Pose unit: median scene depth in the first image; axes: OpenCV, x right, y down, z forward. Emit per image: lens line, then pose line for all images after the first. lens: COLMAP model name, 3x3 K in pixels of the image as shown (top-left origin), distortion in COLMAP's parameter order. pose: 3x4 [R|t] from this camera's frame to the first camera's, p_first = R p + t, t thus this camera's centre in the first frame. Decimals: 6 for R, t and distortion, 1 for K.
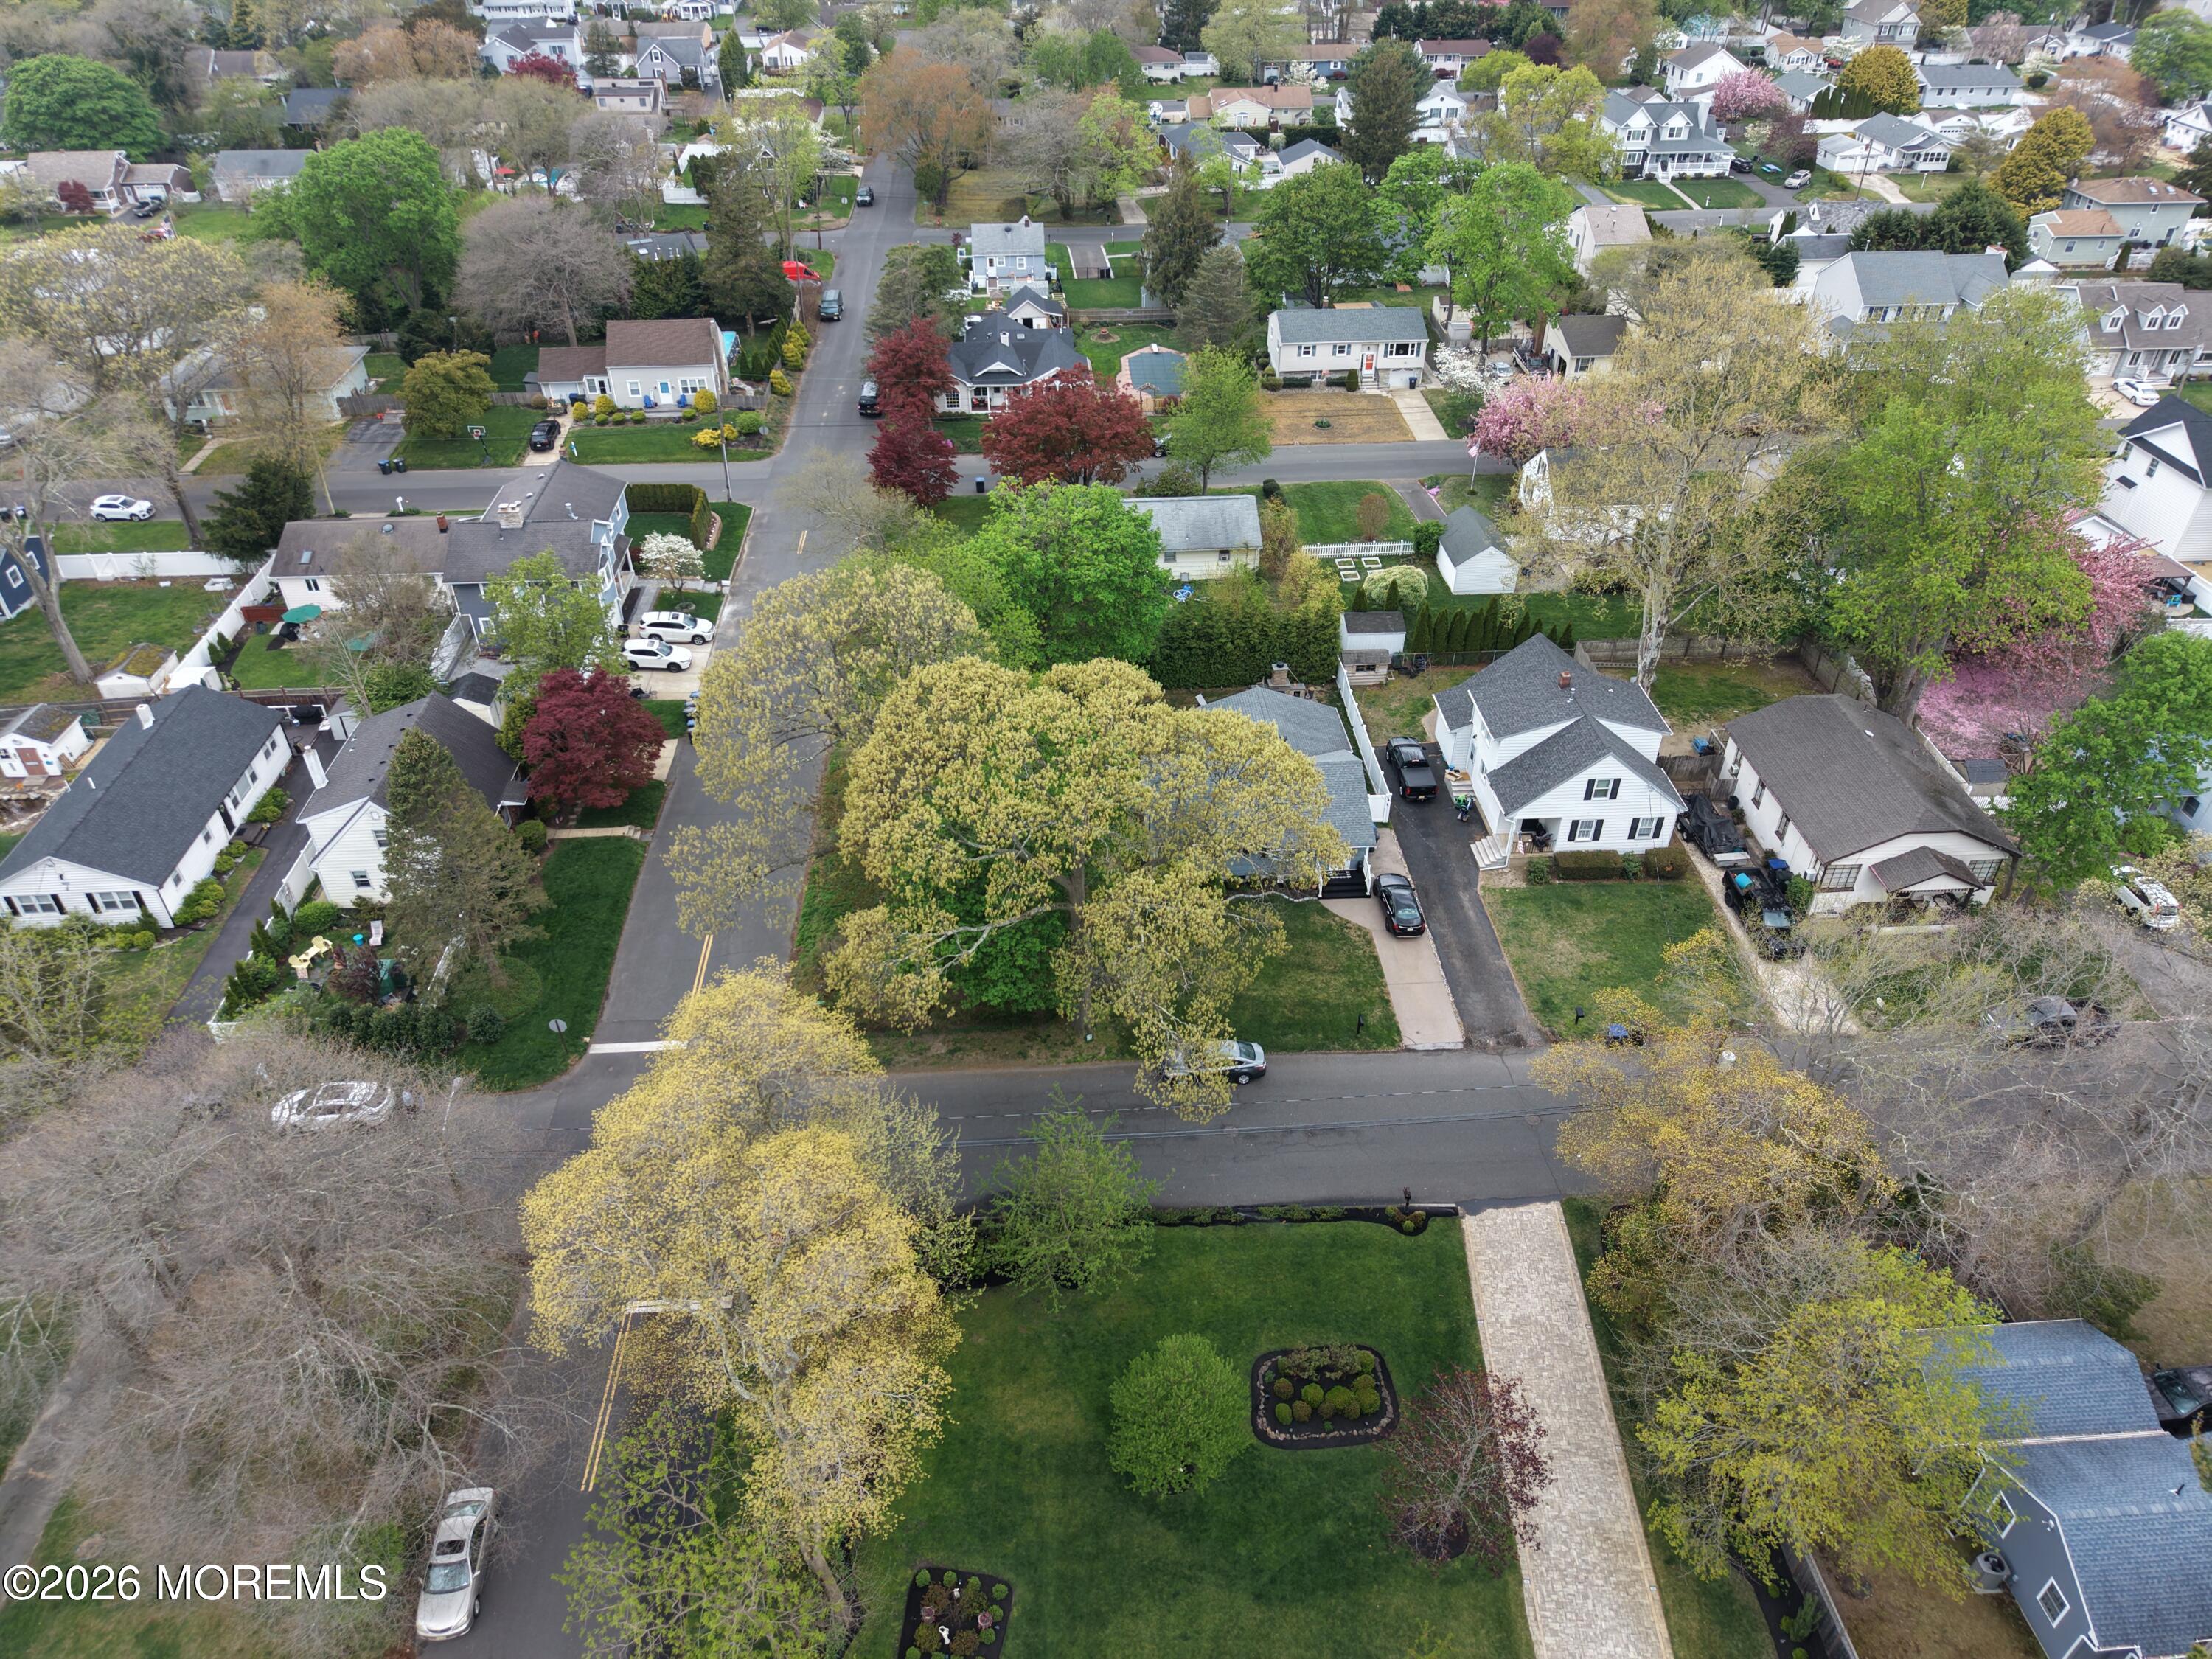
lens RADIAL K [[1480.1, 0, 1101.2], [0, 1480.1, 826.5], [0, 0, 1]] dist [0.029187, -0.028093]
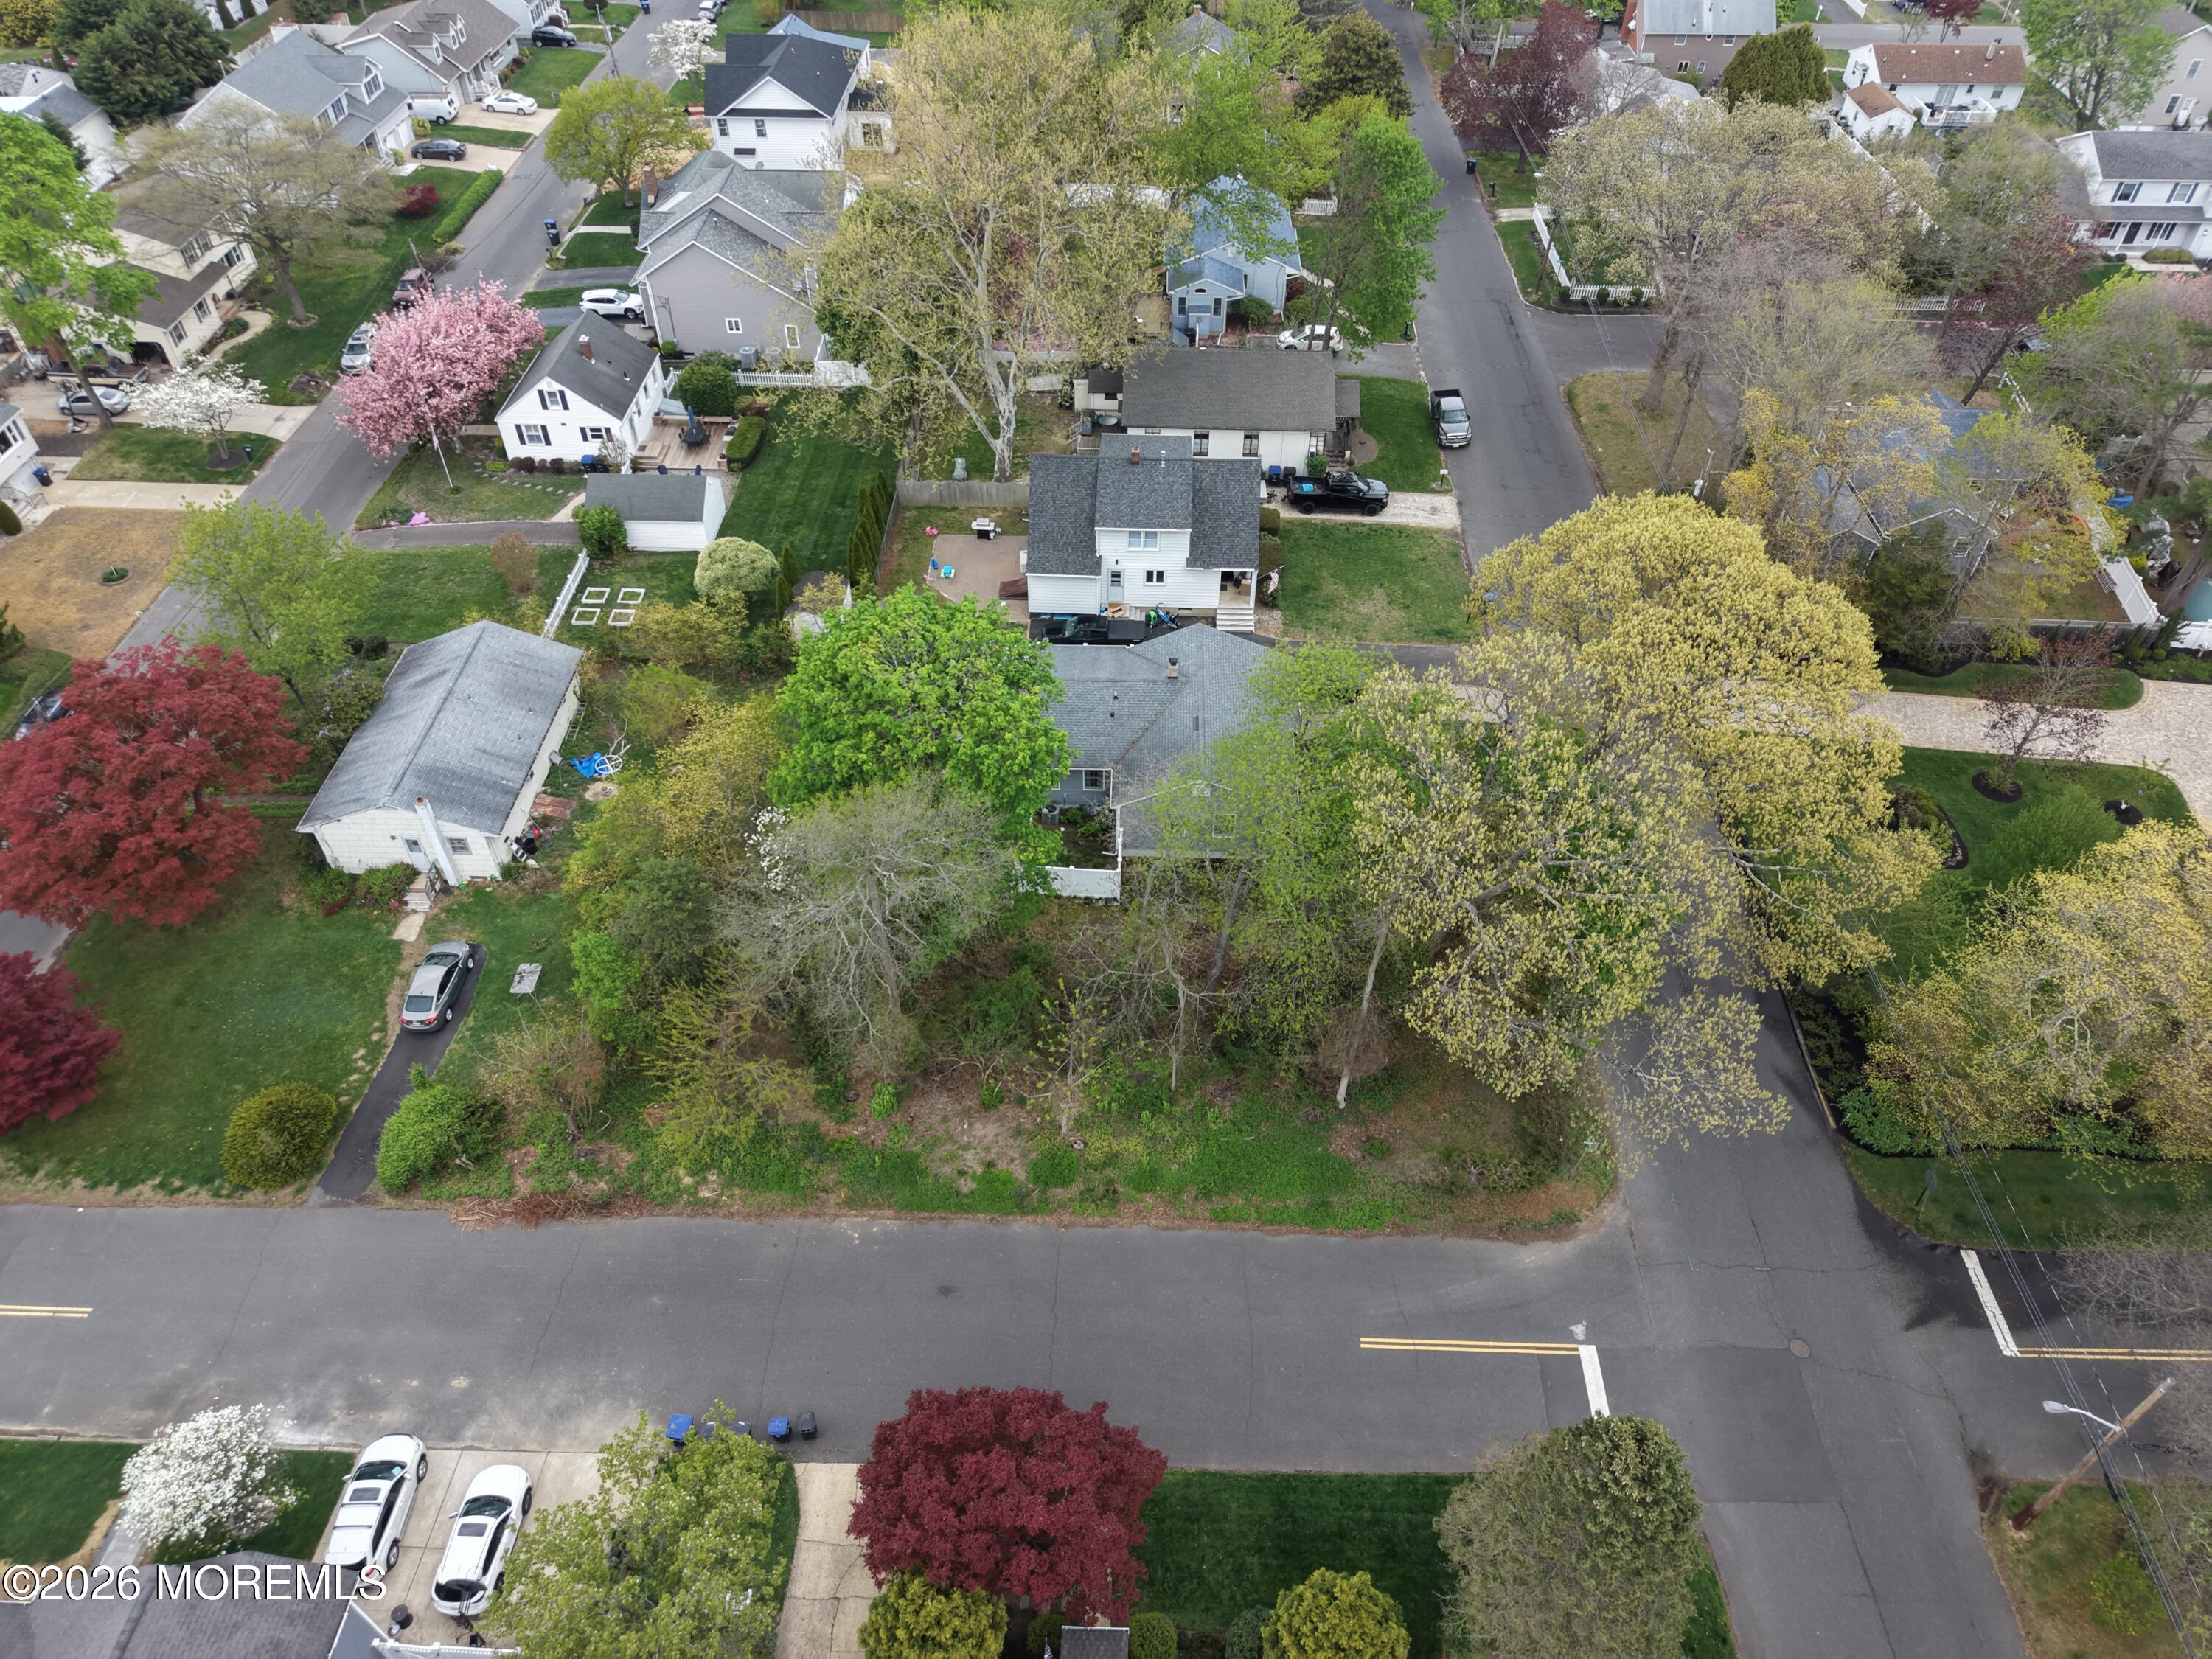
lens RADIAL K [[1482.0, 0, 1101.0], [0, 1482.0, 828.1], [0, 0, 1]] dist [0.018066, -0.013261]
pose [[0.095416, -0.693962, 0.713661, -0.493306], [0.587890, 0.617832, 0.522178, -0.412473], [-0.803294, 0.369730, 0.466924, 0.565347]]
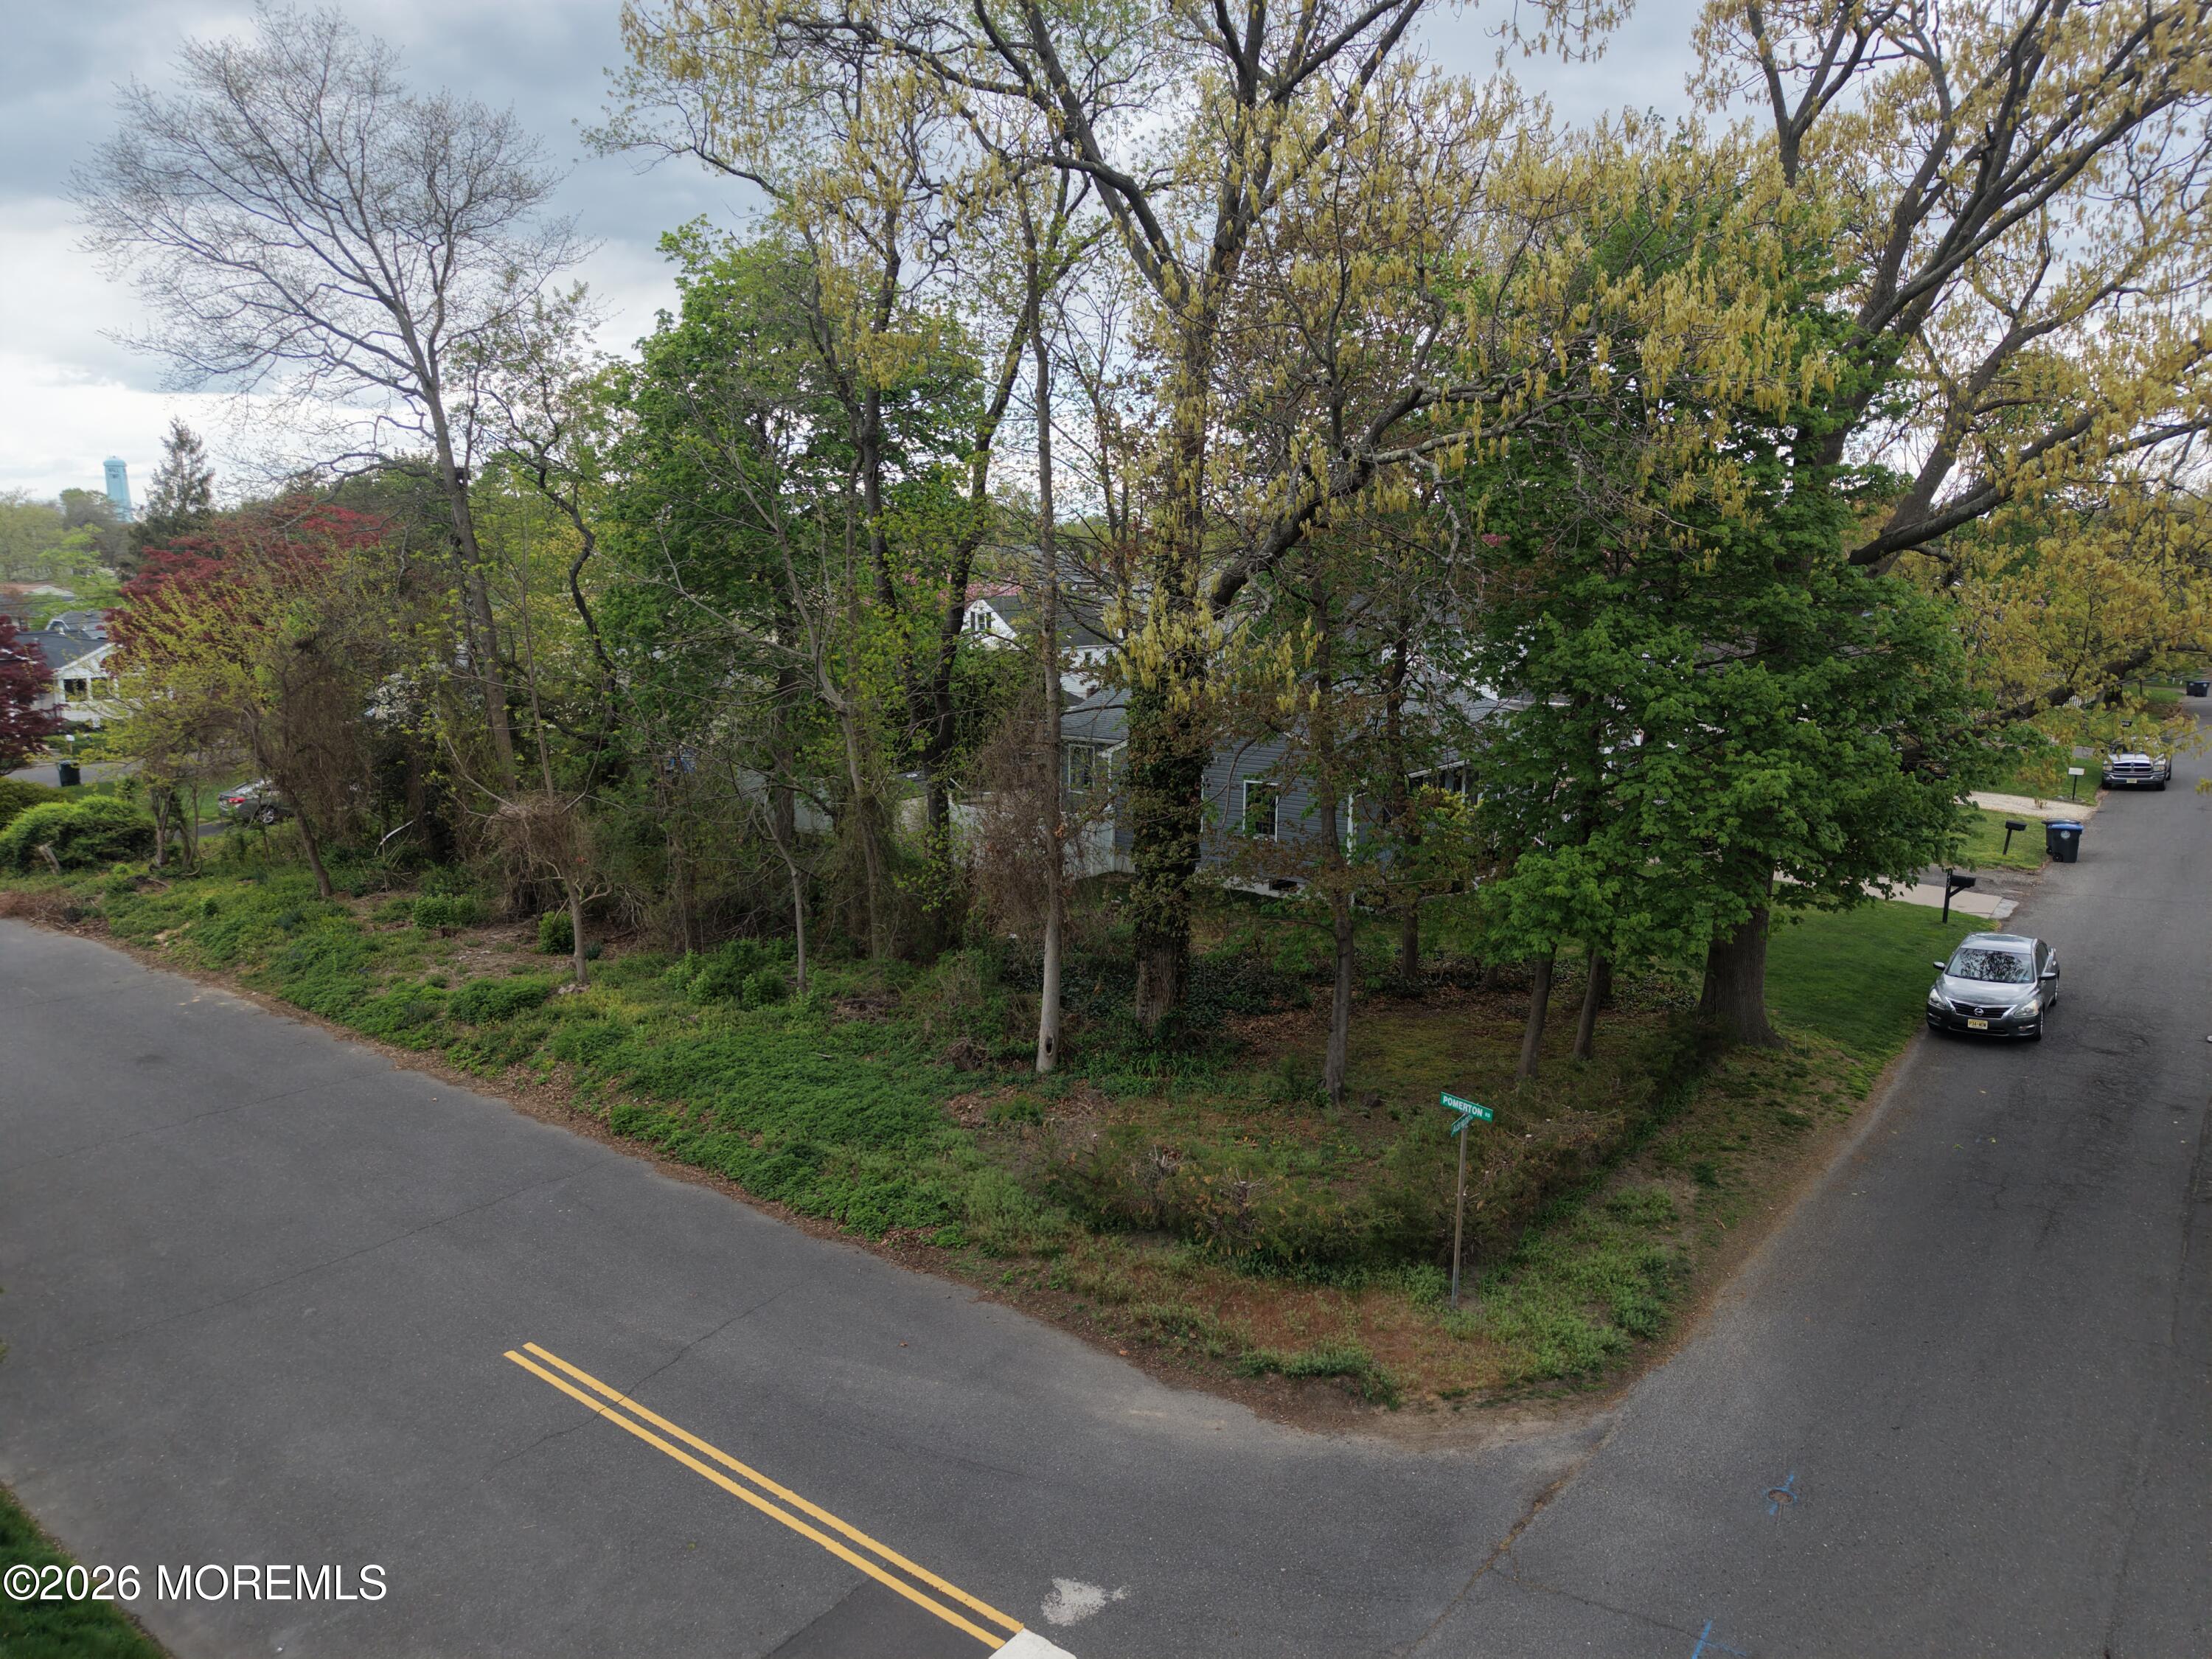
lens RADIAL K [[1480.1, 0, 1101.2], [0, 1480.1, 826.5], [0, 0, 1]] dist [0.029187, -0.028093]
pose [[0.675206, -0.120832, 0.727665, -0.296721], [0.443858, 0.854462, -0.269972, 0.086314], [-0.589141, 0.505267, 0.630570, 0.626111]]
